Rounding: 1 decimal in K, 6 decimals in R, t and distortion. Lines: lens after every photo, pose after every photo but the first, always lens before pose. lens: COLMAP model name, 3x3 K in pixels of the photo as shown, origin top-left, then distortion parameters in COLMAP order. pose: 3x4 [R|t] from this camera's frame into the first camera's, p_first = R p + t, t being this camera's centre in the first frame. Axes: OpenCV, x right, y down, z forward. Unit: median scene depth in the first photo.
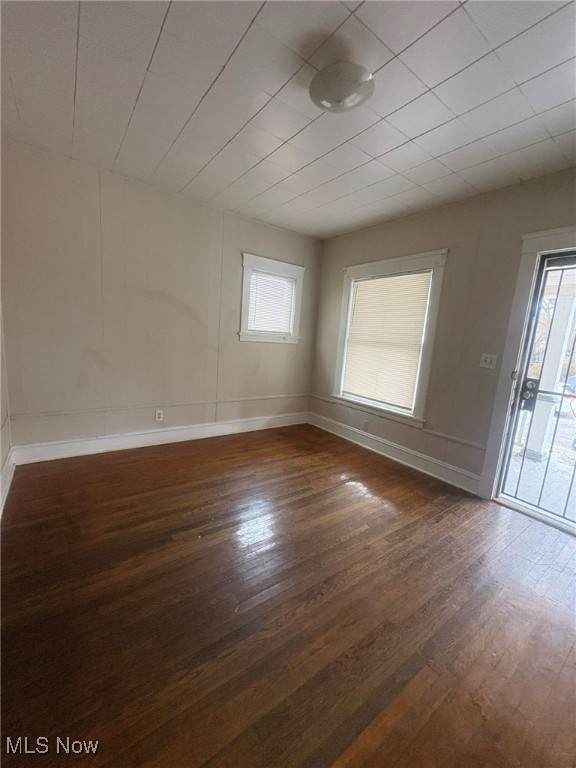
lens RADIAL K [[307.2, 0, 288.0], [0, 307.2, 384.0], [0, 0, 1]] dist [-0.000435, 0.000228]
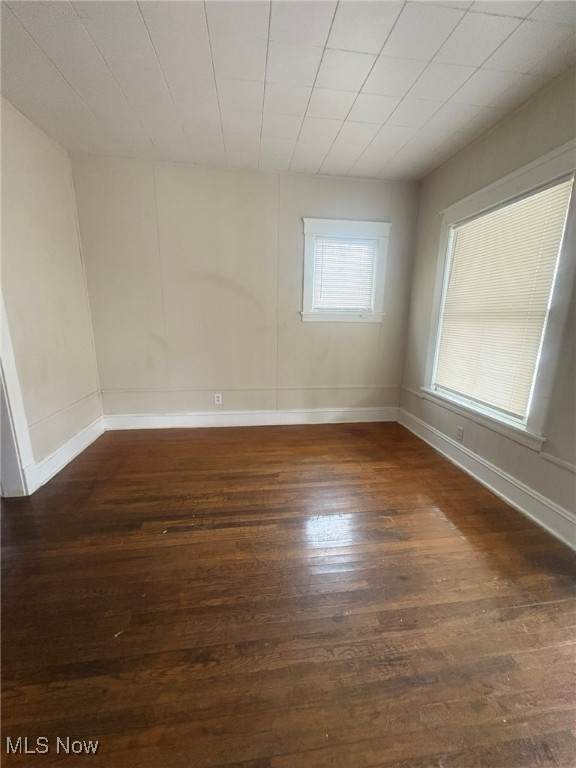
lens RADIAL K [[307.2, 0, 288.0], [0, 307.2, 384.0], [0, 0, 1]] dist [-0.000435, 0.000228]
pose [[0.877055, 0.050028, -0.477777, 0.249340], [-0.030370, 0.998347, 0.048788, -0.001818], [0.479429, -0.028279, 0.877125, 0.207552]]
